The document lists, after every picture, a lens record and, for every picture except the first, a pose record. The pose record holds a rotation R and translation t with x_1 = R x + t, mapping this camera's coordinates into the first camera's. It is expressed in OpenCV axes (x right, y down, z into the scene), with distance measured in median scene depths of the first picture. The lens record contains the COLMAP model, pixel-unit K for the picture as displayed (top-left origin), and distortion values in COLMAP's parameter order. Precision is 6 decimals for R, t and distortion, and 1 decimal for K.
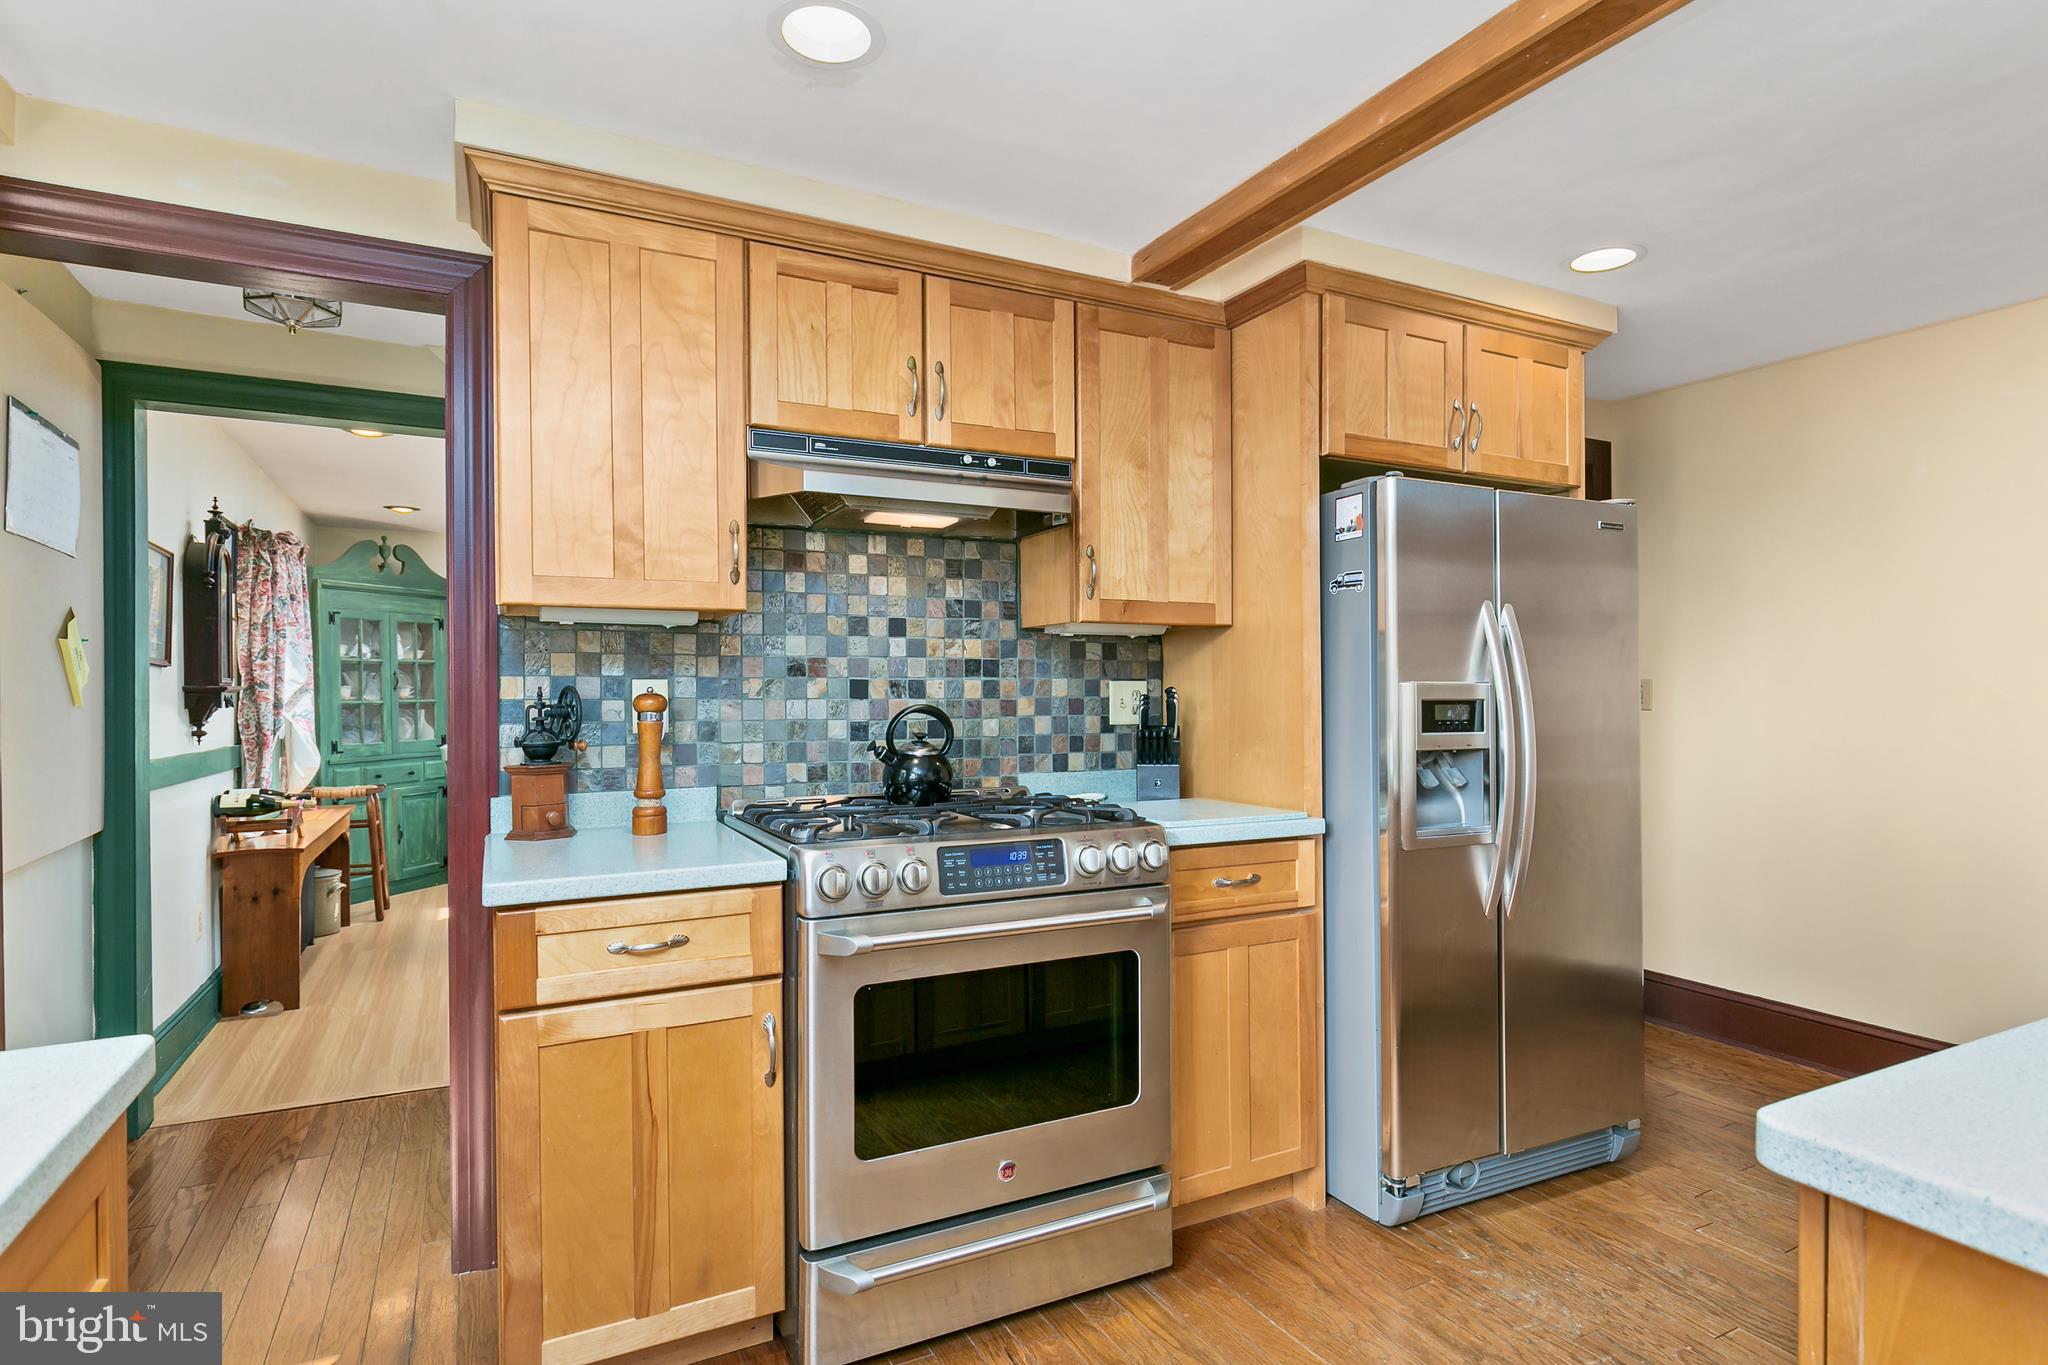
lens RADIAL K [[1054.0, 0, 1021.2], [0, 1054.0, 694.6], [0, 0, 1]] dist [-0.000770, 0.000700]
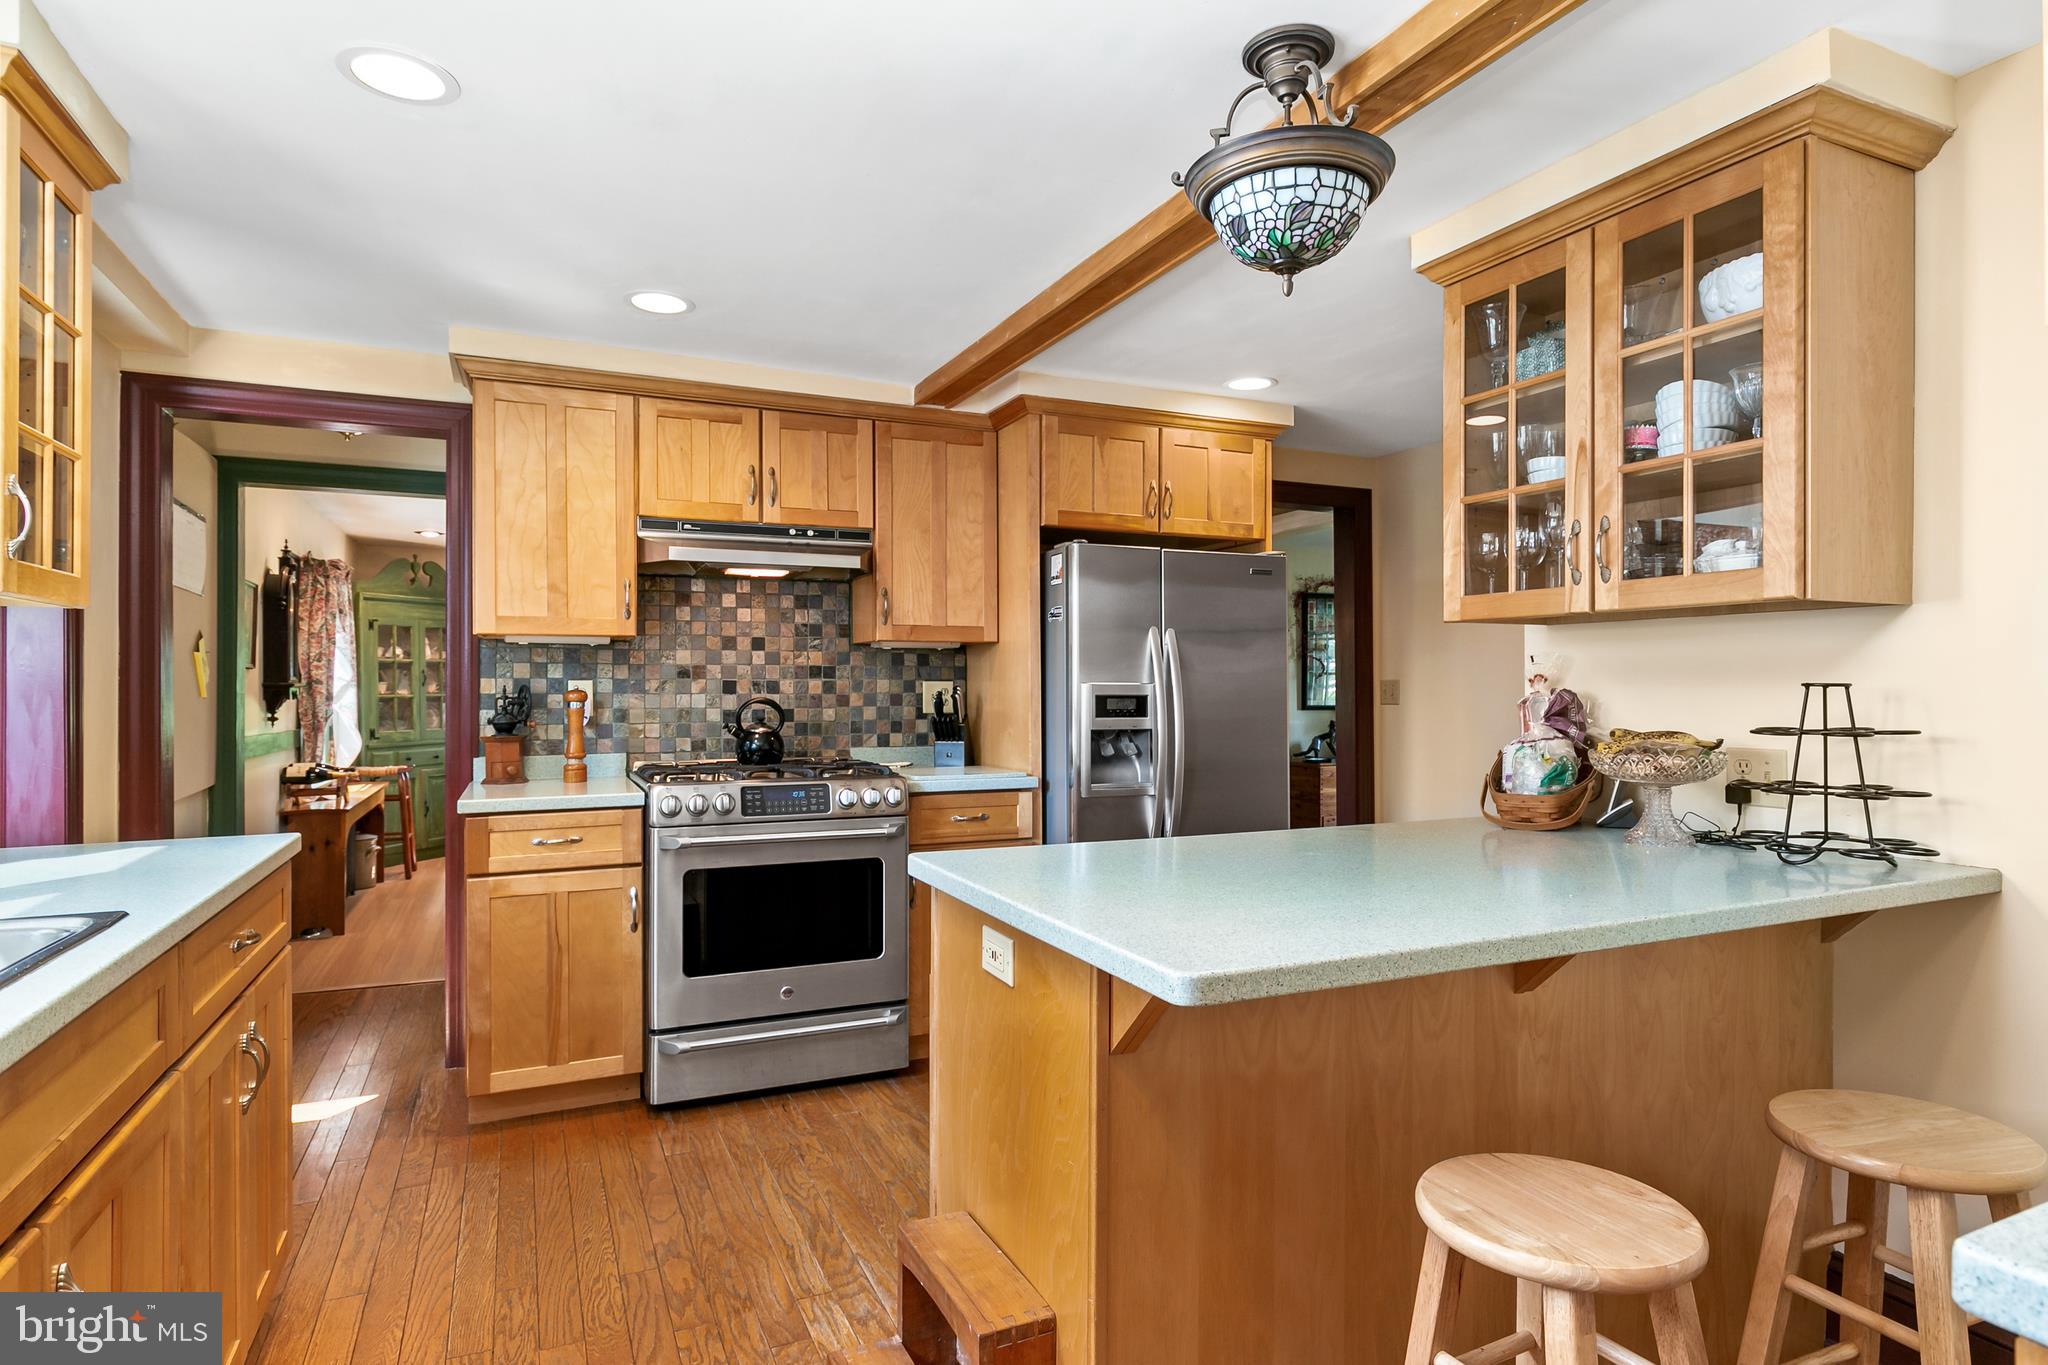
lens RADIAL K [[1105.0, 0, 1025.3], [0, 1105.0, 680.2], [0, 0, 1]] dist [0.001108, -0.000591]
pose [[0.999054, 0.001947, -0.043438, 0.334160], [-0.002384, 0.999947, -0.010018, -0.000337], [0.043416, 0.010112, 0.999006, -0.518271]]
